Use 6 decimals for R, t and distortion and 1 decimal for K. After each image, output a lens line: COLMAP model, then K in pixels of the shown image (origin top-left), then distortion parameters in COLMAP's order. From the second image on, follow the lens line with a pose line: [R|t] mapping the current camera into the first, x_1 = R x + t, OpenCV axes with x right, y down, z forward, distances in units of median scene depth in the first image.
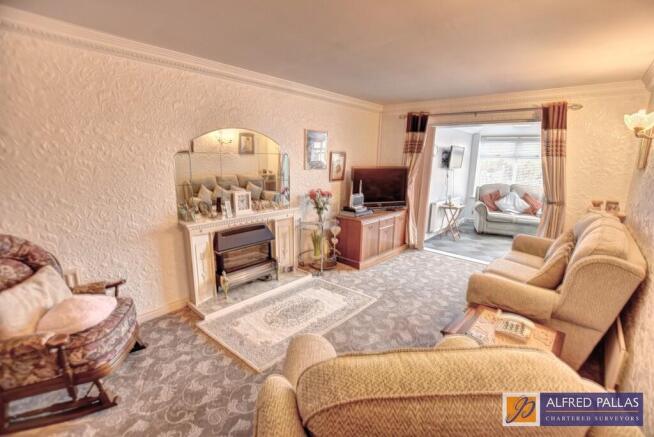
lens RADIAL K [[291.8, 0, 329.2], [0, 291.8, 222.2], [0, 0, 1]] dist [-0.000717, 0.000054]
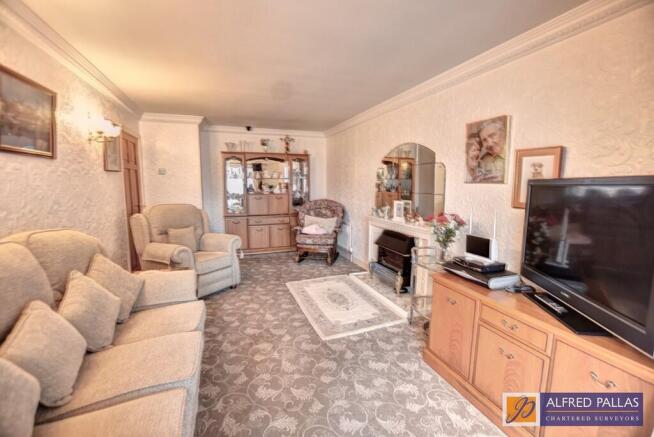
lens RADIAL K [[291.8, 0, 329.2], [0, 291.8, 222.2], [0, 0, 1]] dist [-0.000717, 0.000054]
pose [[-0.477348, 0.079422, -0.875118, 0.806998], [-0.200649, 0.959744, 0.196550, -0.188981], [0.855499, 0.269415, -0.442196, 1.268902]]
